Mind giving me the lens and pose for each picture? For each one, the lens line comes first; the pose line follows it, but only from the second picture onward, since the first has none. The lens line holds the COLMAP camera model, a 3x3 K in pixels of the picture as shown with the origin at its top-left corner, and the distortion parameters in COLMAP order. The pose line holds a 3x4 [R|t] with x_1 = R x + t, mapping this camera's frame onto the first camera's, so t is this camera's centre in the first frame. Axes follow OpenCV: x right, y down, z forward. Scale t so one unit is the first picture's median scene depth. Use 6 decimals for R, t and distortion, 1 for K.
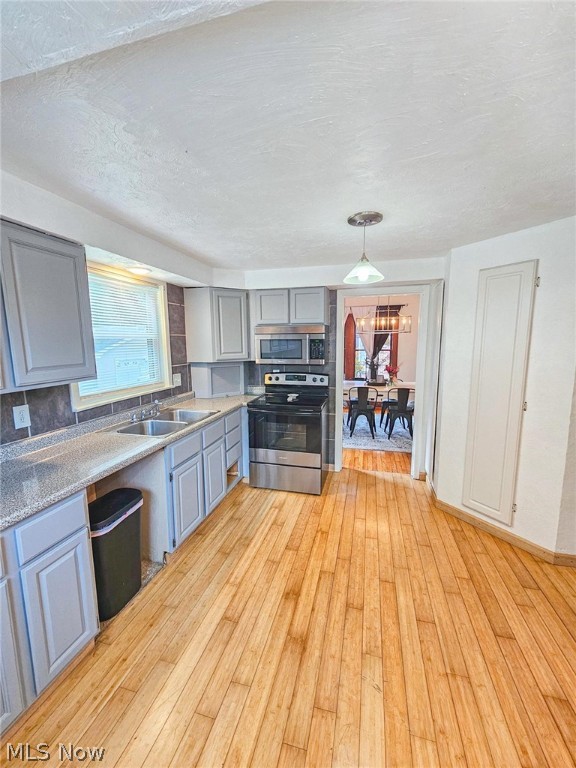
lens RADIAL K [[315.2, 0, 285.6], [0, 315.2, 383.8], [0, 0, 1]] dist [-0.001017, -0.000558]
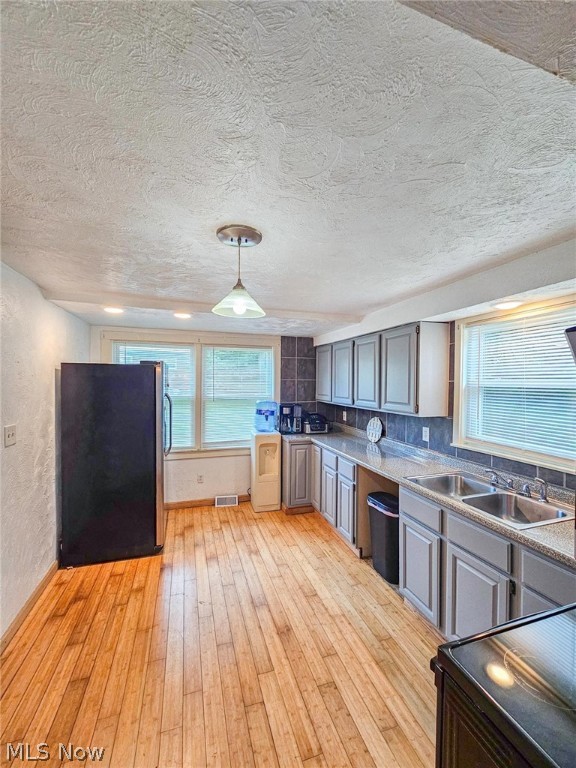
lens RADIAL K [[315.2, 0, 285.6], [0, 315.2, 383.8], [0, 0, 1]] dist [-0.001017, -0.000558]
pose [[-0.842891, 0.005541, -0.538056, 0.584888], [-0.073121, 0.989492, 0.124738, -0.277417], [0.533093, 0.144483, -0.833629, 1.785551]]
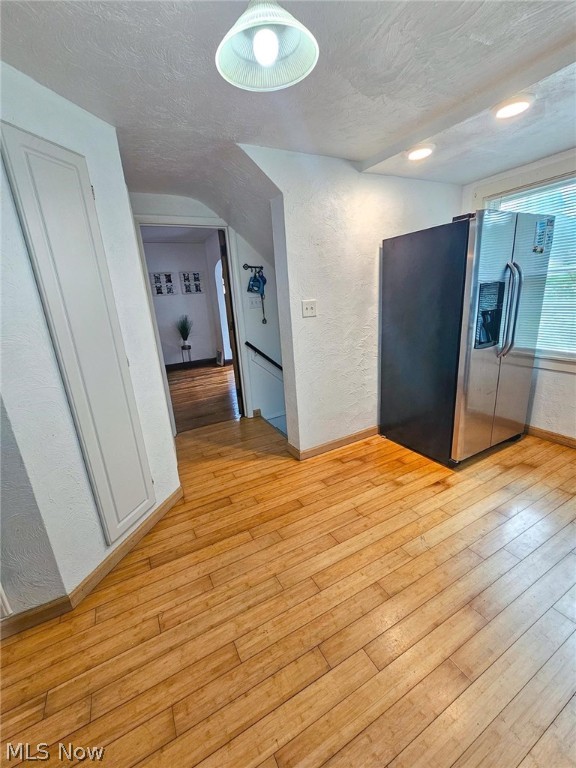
lens RADIAL K [[315.2, 0, 285.6], [0, 315.2, 383.8], [0, 0, 1]] dist [-0.001017, -0.000558]
pose [[-0.677688, -0.147191, 0.720468, -0.113084], [0.173870, 0.919907, 0.351482, -0.102673], [-0.714499, 0.363463, -0.597818, 1.419369]]
